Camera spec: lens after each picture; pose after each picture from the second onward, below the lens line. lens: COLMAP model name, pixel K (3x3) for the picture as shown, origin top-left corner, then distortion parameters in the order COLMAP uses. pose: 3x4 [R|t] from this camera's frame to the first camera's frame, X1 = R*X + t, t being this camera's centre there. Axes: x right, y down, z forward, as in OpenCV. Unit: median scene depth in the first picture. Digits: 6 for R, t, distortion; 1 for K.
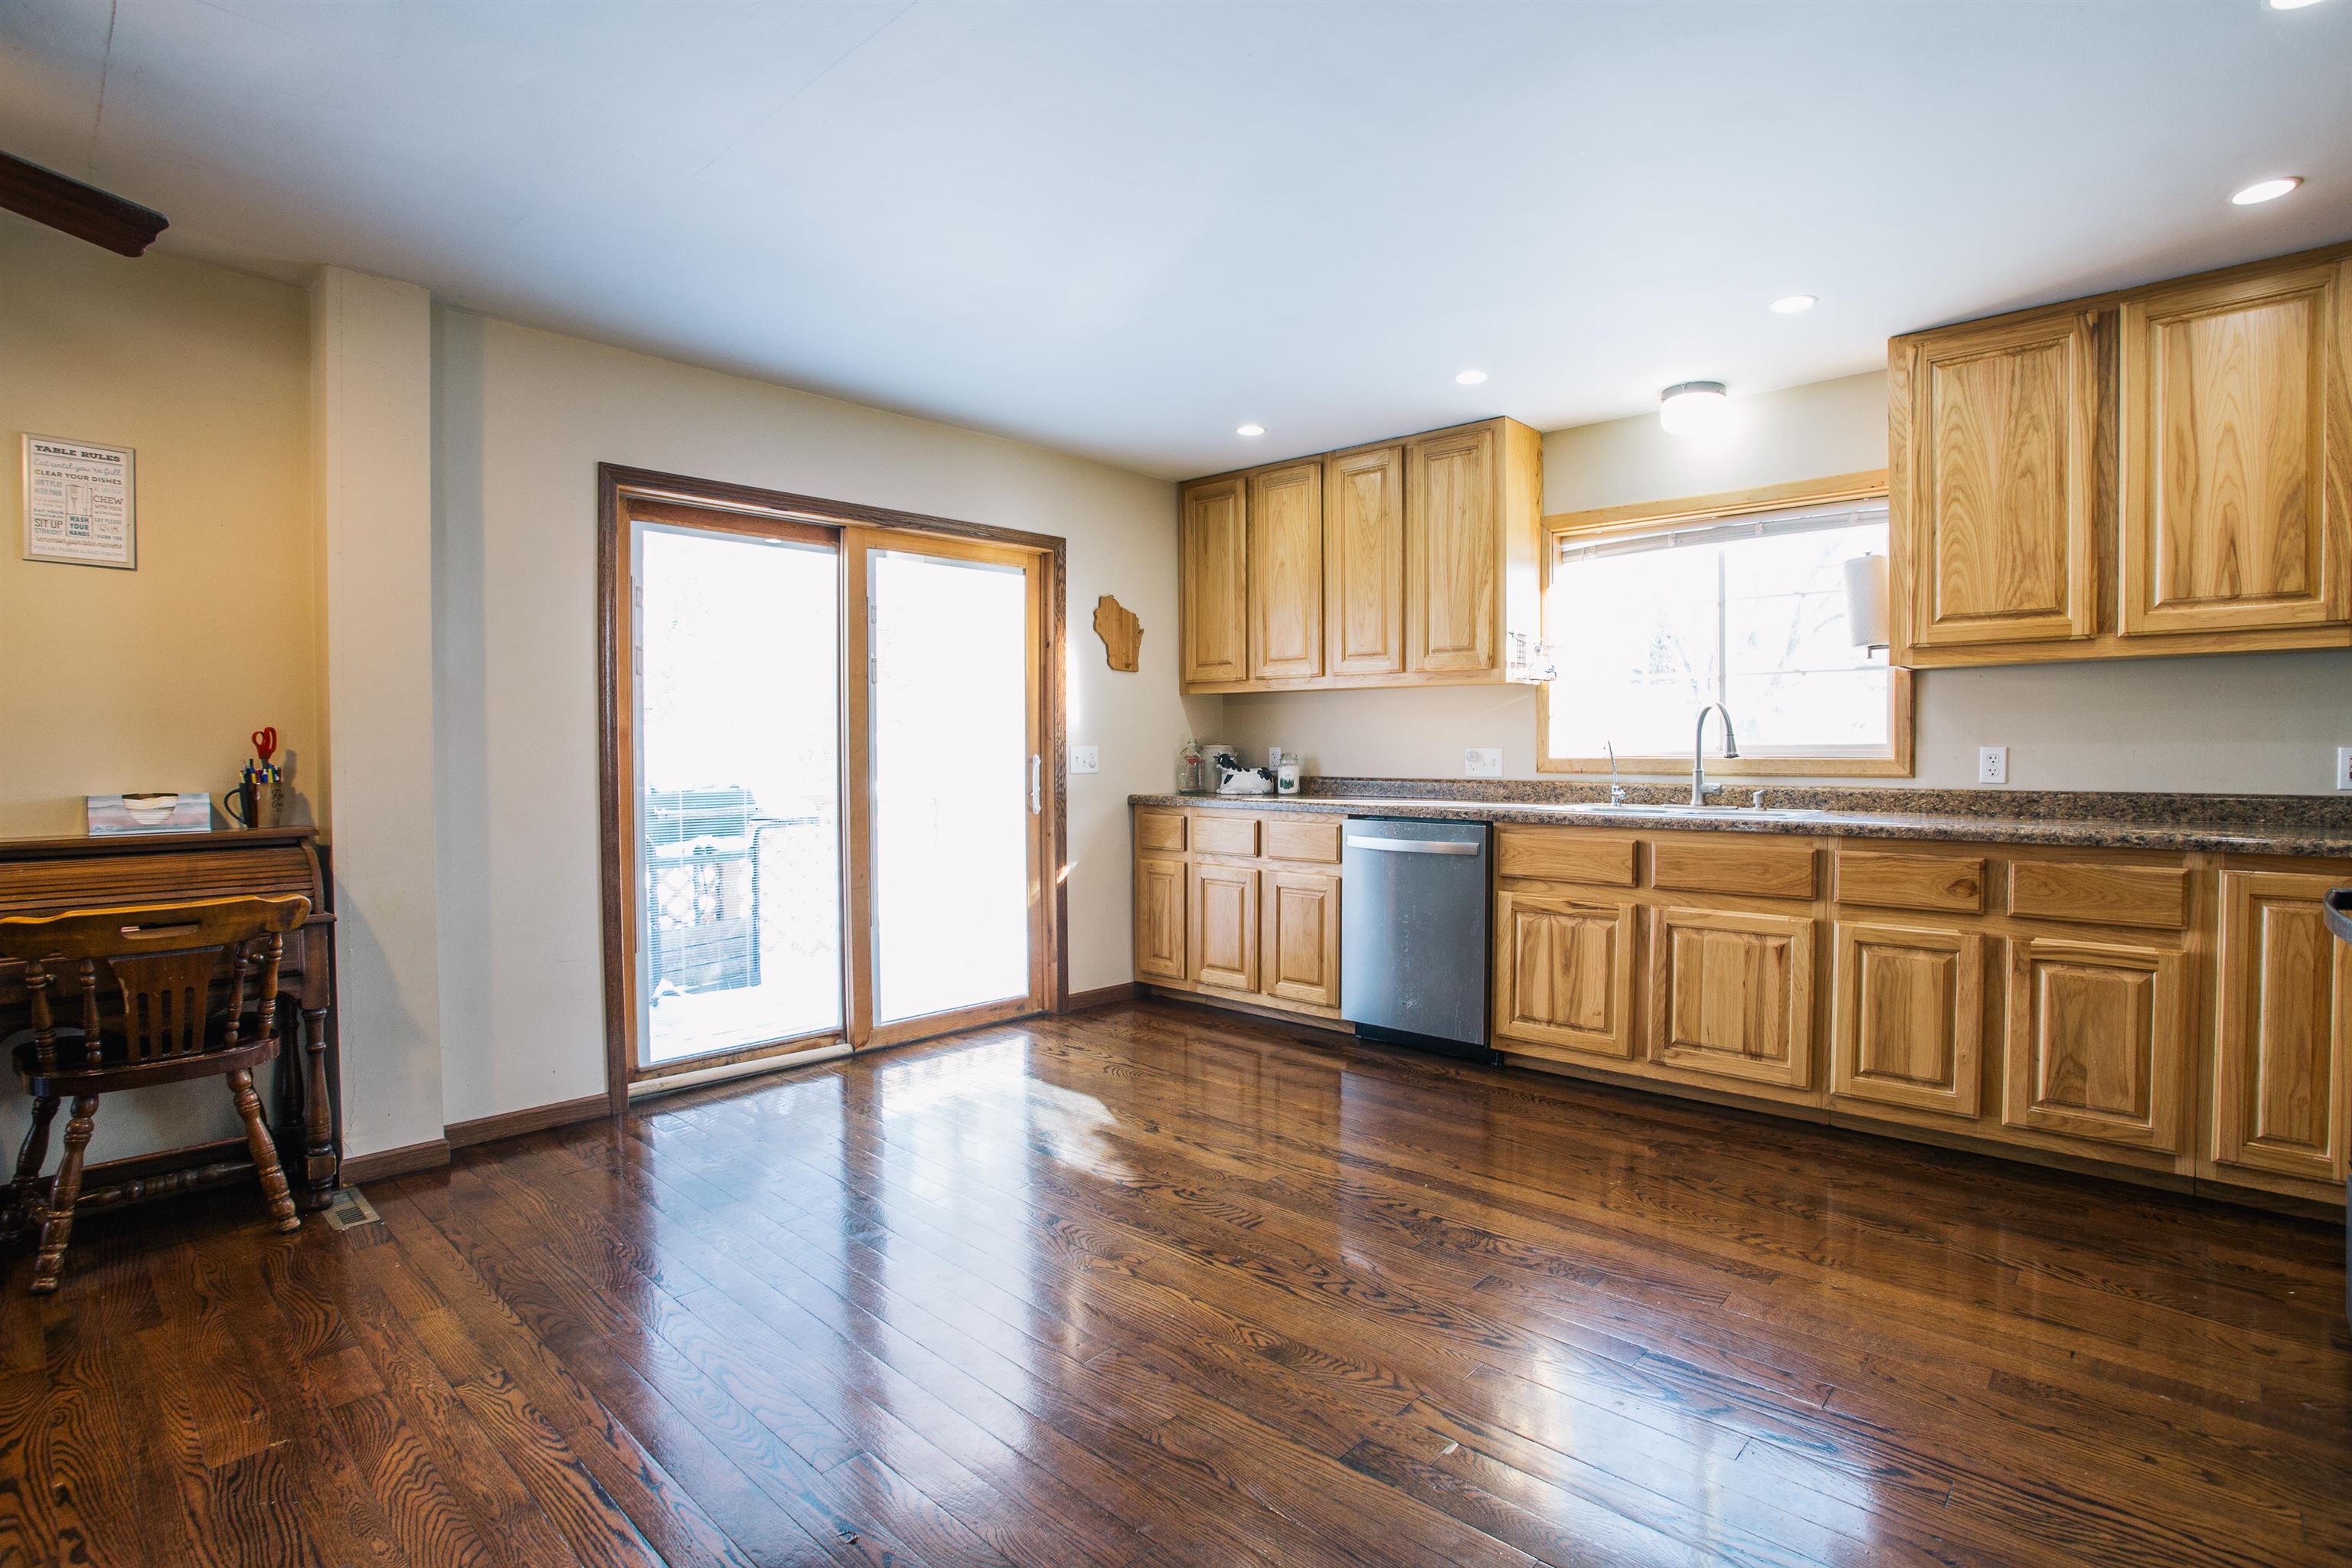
lens RADIAL K [[1149.8, 0, 1184.8], [0, 1149.8, 764.2], [0, 0, 1]] dist [-0.064068, 0.022936]
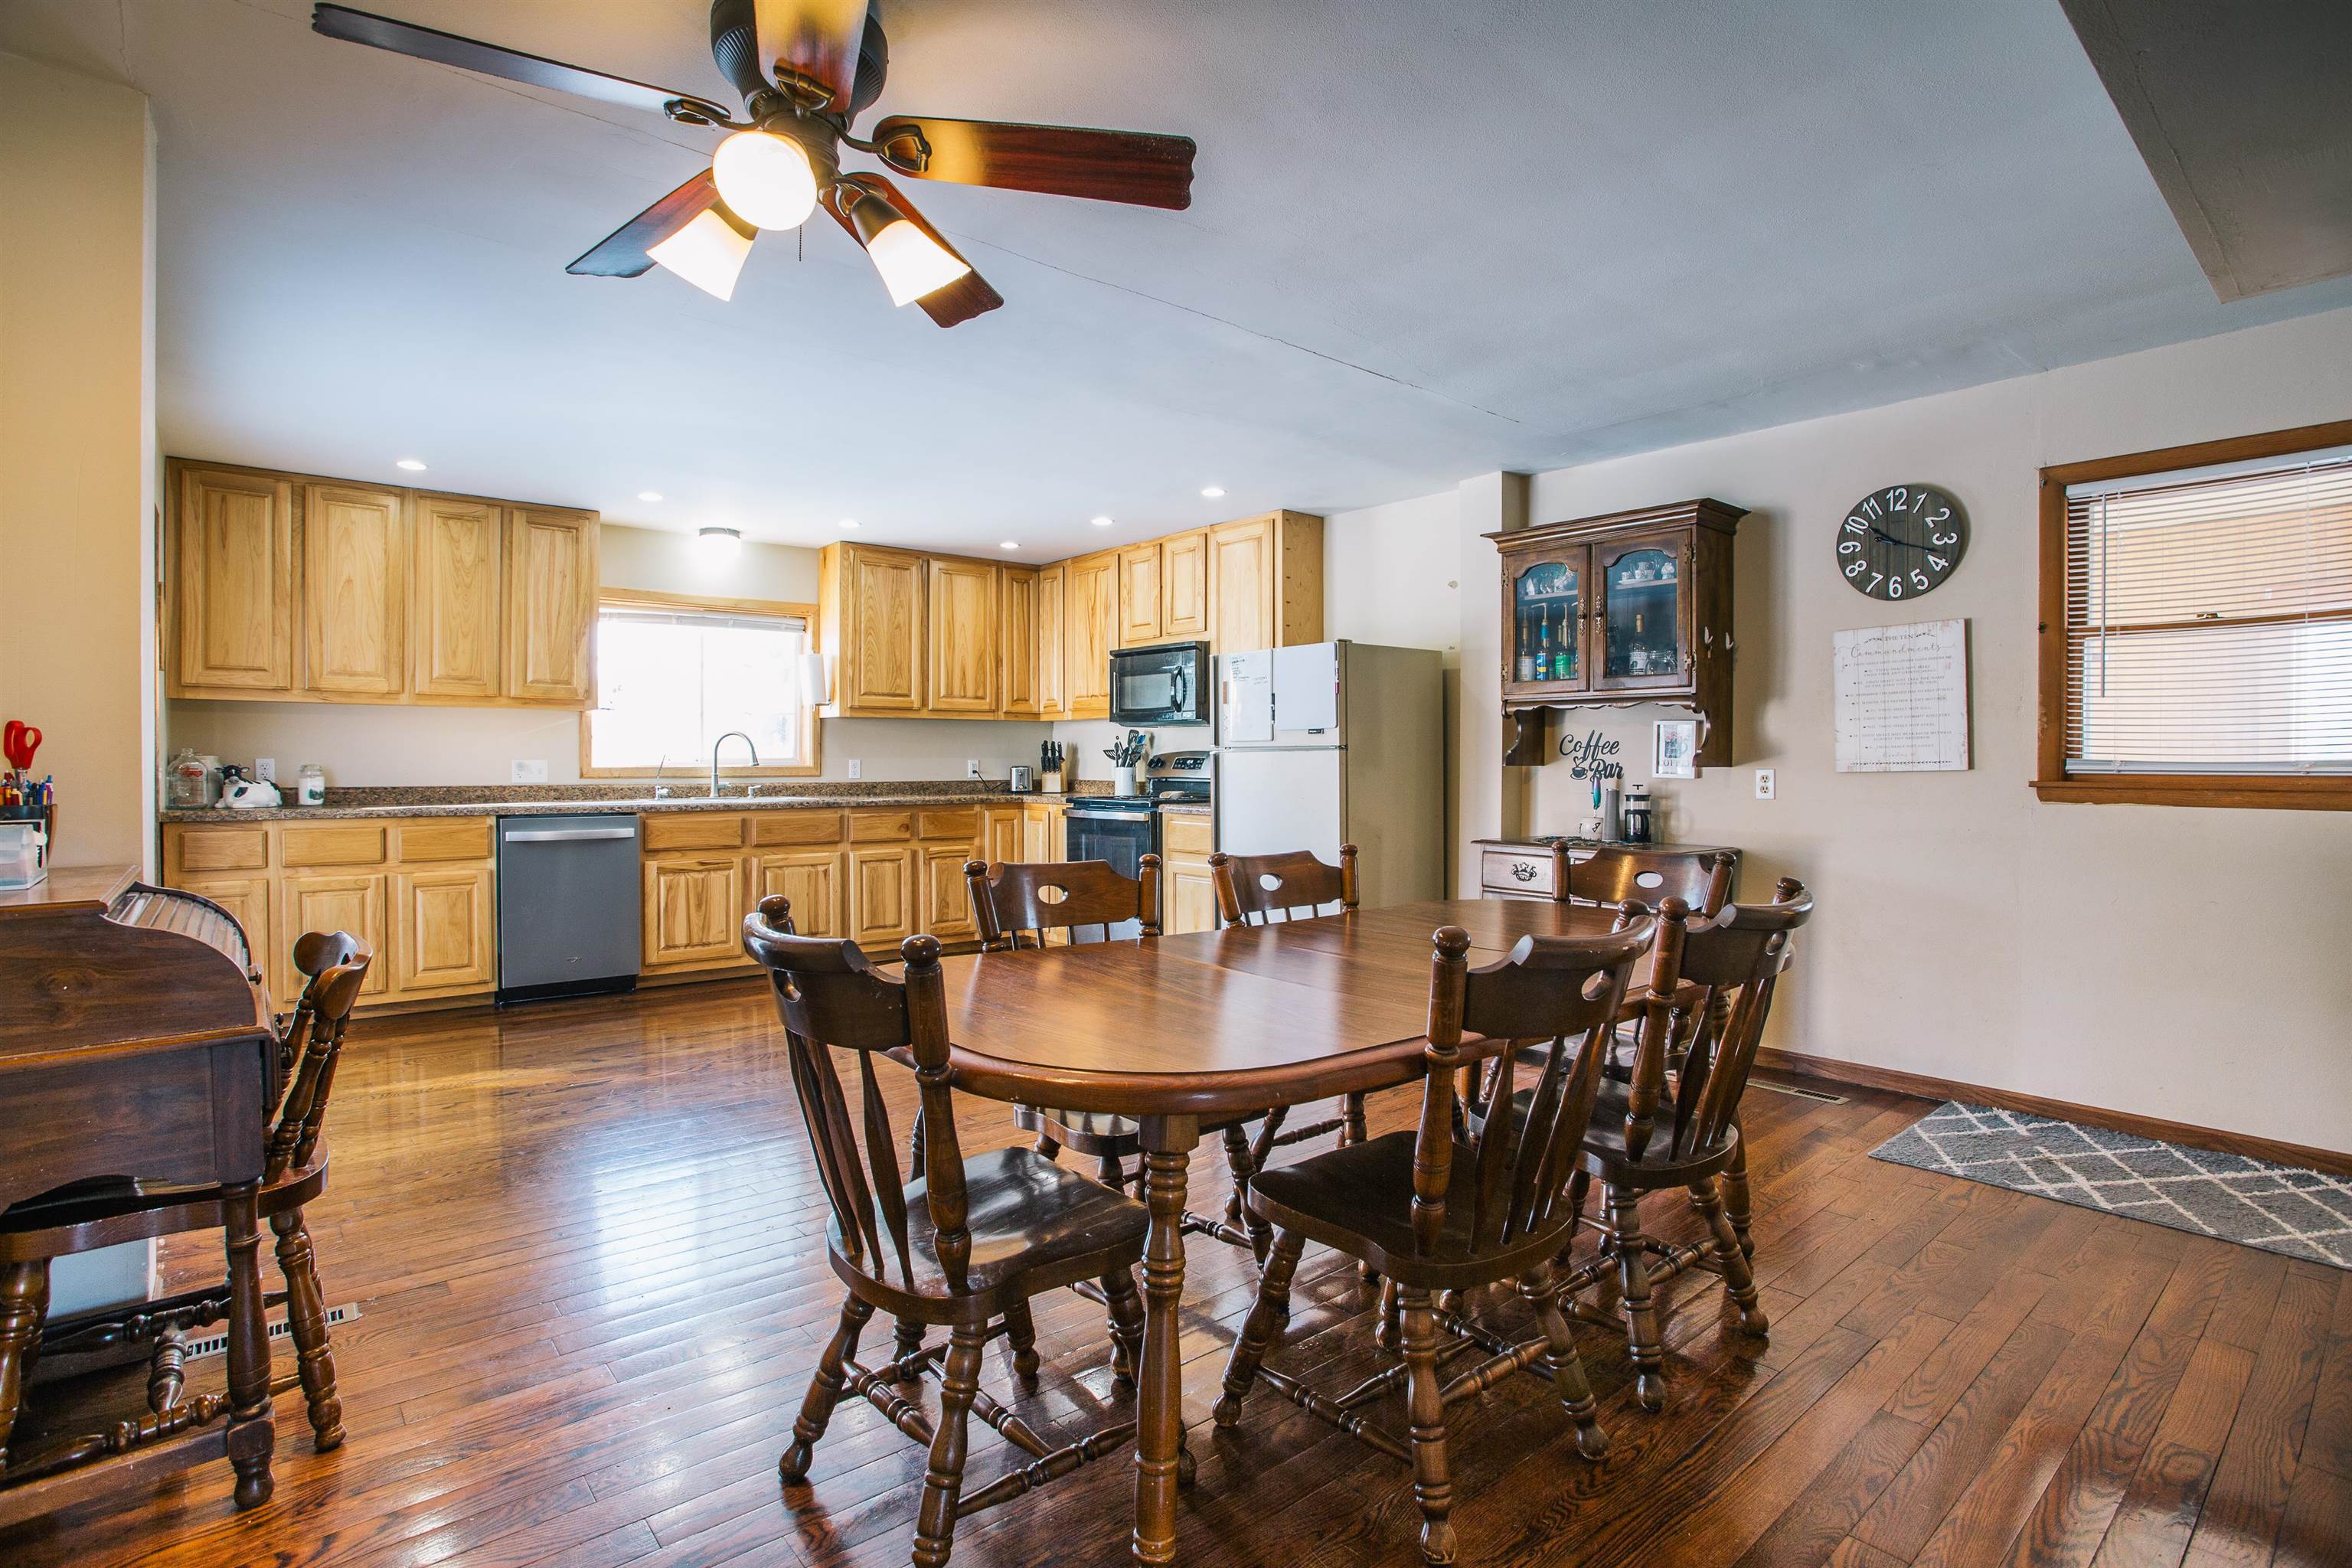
lens RADIAL K [[1149.8, 0, 1180.8], [0, 1149.8, 774.6], [0, 0, 1]] dist [-0.064068, 0.022936]
pose [[0.129119, -0.009660, 0.991582, -1.137286], [0.012693, 0.999887, 0.008088, 0.001191], [-0.991548, 0.011542, 0.129227, 0.184986]]
